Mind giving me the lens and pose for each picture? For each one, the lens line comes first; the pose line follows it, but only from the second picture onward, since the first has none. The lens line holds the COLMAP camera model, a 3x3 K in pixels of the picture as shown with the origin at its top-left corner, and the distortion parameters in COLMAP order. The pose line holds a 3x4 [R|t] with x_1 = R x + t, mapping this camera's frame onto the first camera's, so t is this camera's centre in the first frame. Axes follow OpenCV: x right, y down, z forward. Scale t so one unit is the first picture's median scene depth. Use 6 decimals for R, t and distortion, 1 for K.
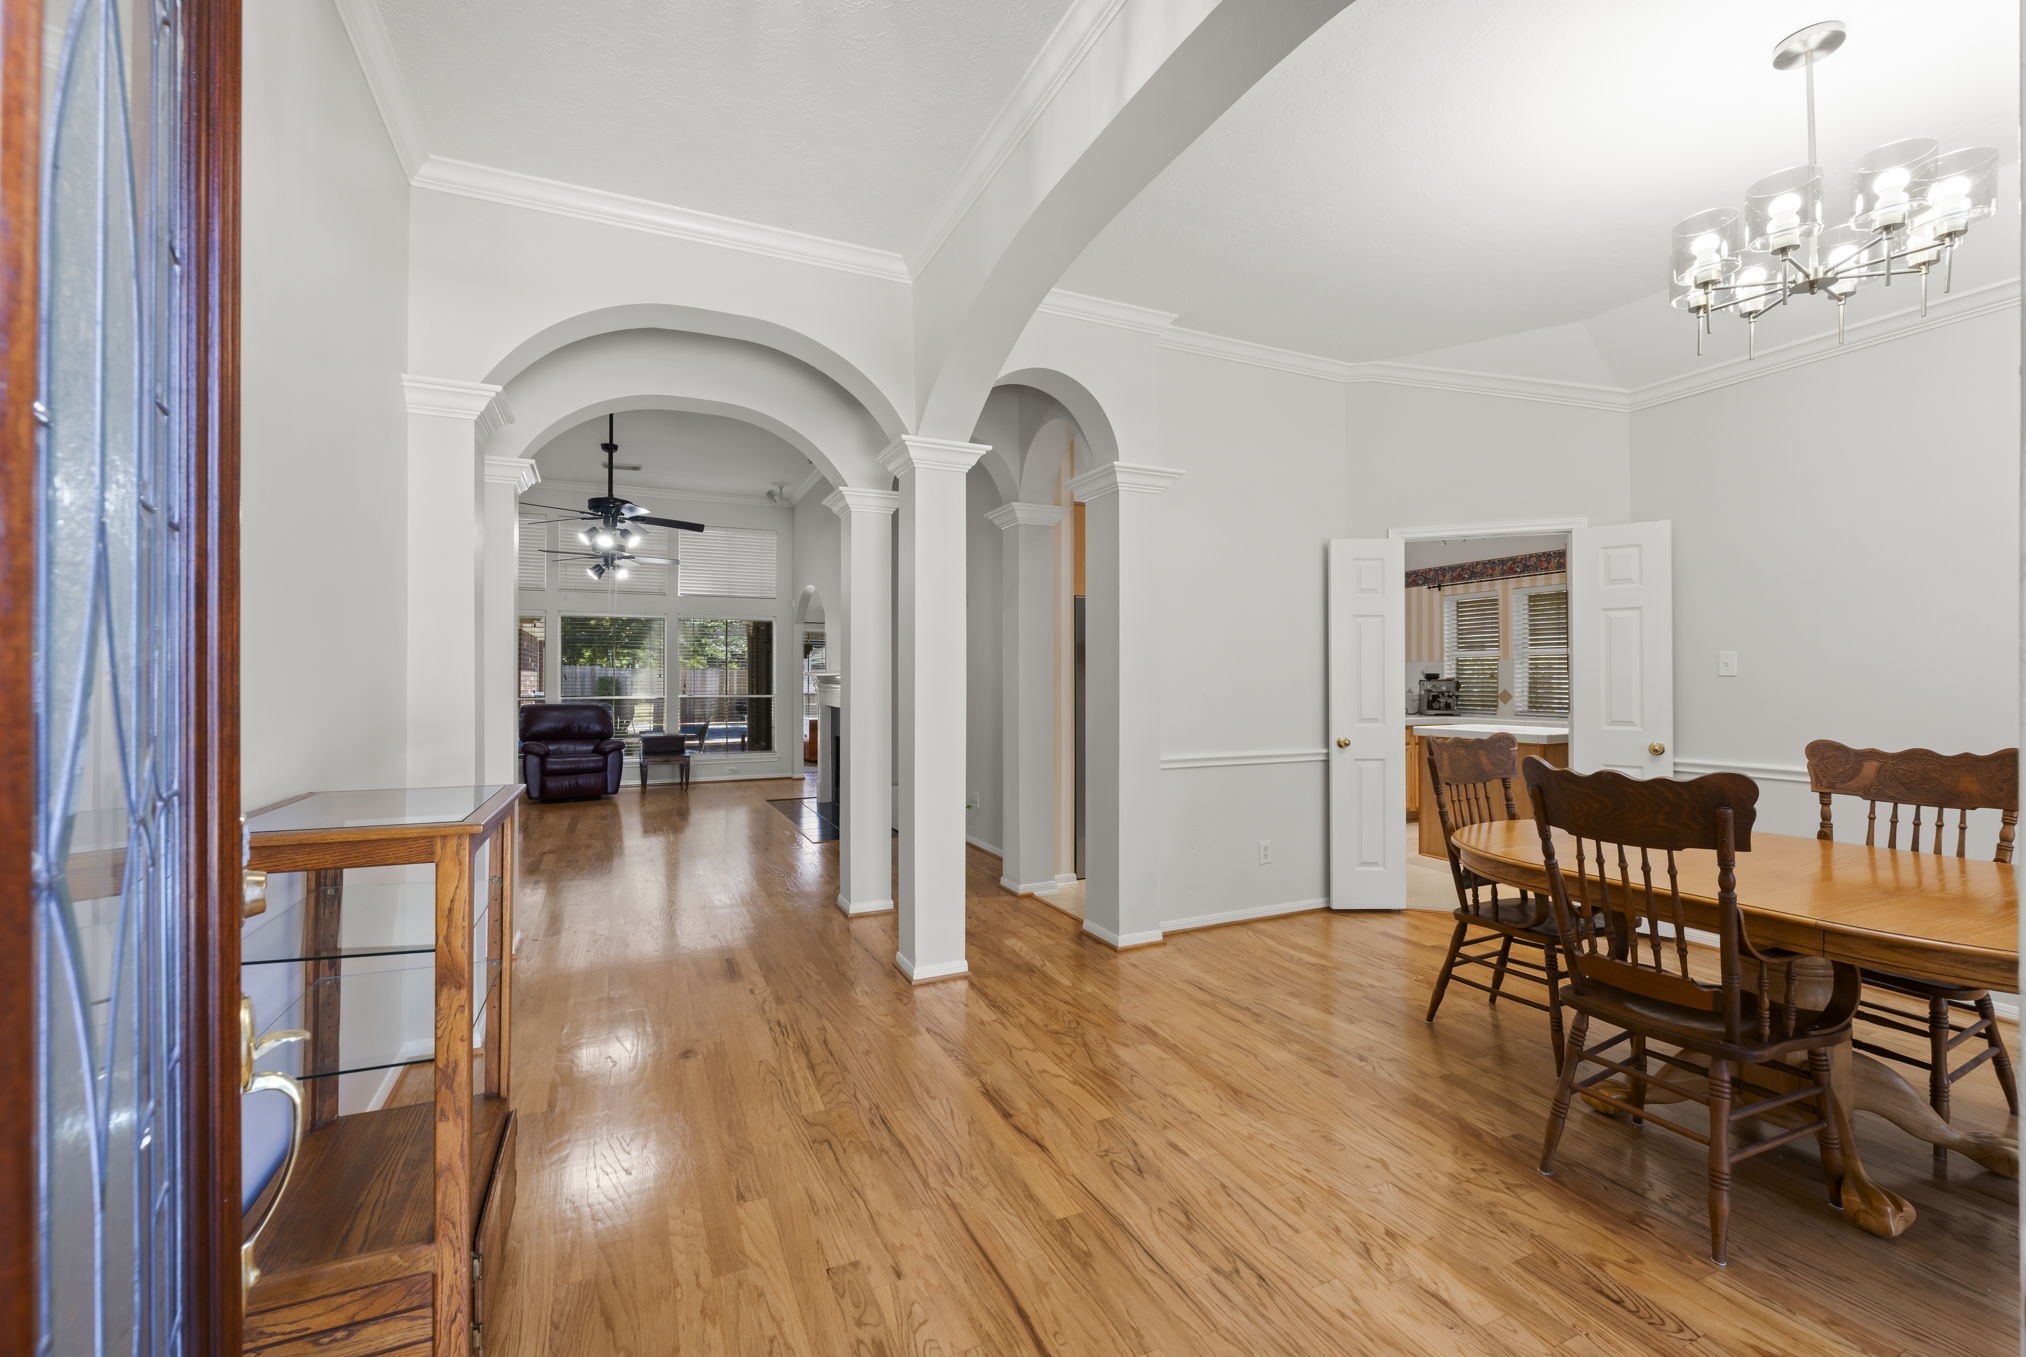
lens RADIAL K [[814.6, 0, 1019.0], [0, 814.6, 675.6], [0, 0, 1]] dist [-0.003628, 0.001717]
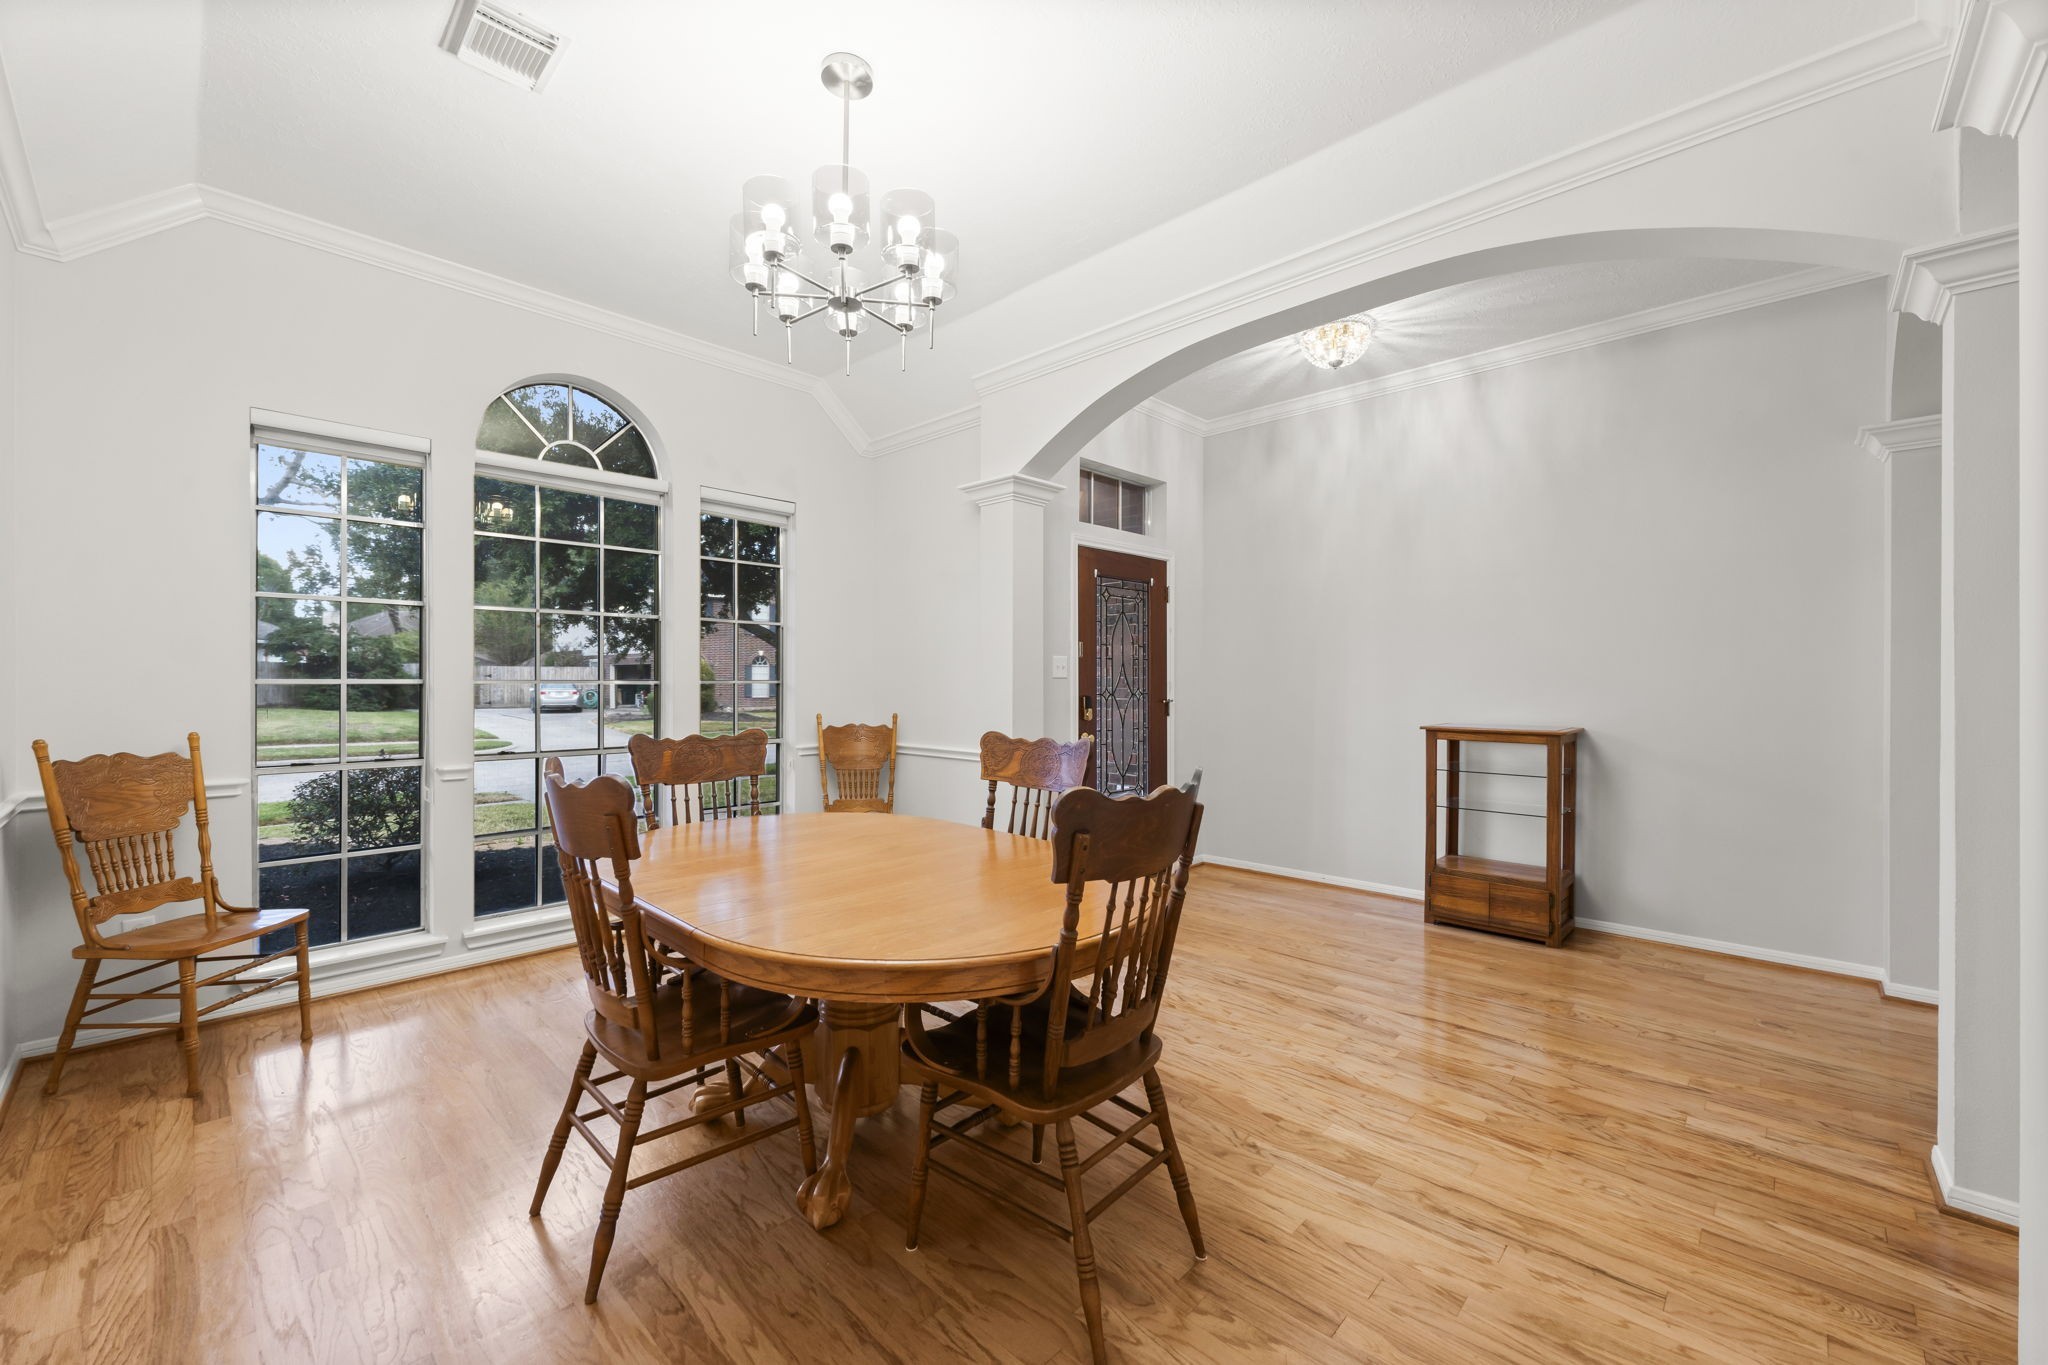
lens RADIAL K [[828.2, 0, 1017.2], [0, 828.2, 684.7], [0, 0, 1]] dist [-0.009129, 0.000880]
pose [[-0.927319, -0.000634, -0.374272, 0.954484], [0.000373, 0.999997, -0.002619, 0.020395], [0.374272, -0.002568, -0.927315, 1.690163]]
